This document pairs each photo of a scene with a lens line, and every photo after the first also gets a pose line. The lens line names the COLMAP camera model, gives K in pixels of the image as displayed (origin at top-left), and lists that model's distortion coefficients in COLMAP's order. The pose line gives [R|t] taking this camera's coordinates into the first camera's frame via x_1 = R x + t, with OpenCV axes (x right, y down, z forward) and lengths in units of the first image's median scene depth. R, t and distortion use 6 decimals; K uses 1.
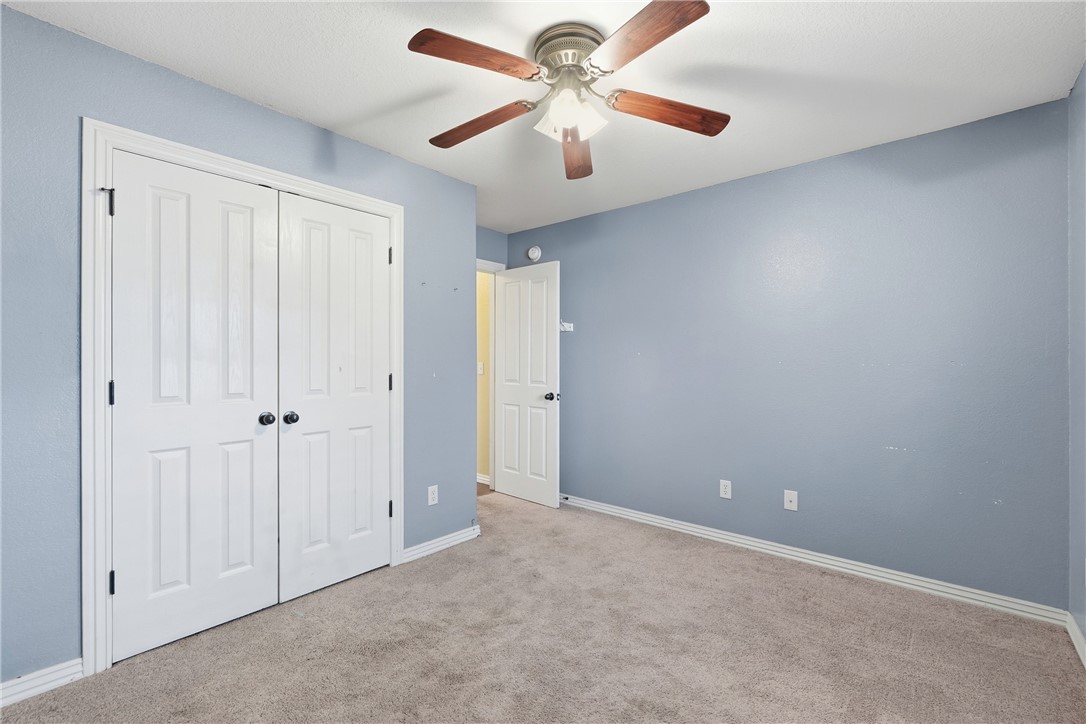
lens RADIAL K [[473.8, 0, 541.3], [0, 473.8, 362.2], [0, 0, 1]] dist [-0.003771, 0.001012]
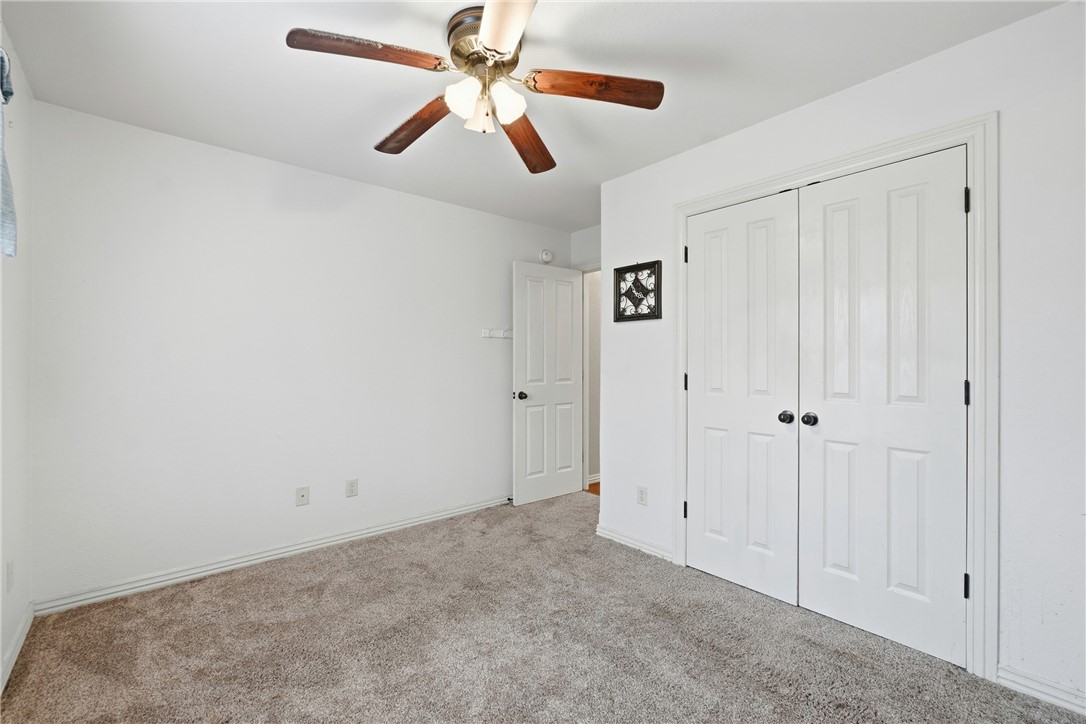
lens RADIAL K [[473.8, 0, 542.2], [0, 473.8, 361.4], [0, 0, 1]] dist [-0.003771, 0.001012]
pose [[-0.147818, -0.002335, -0.989012, 0.502689], [-0.002771, 0.999994, -0.001946, 0.002863], [0.989011, 0.002453, -0.147824, 0.617397]]
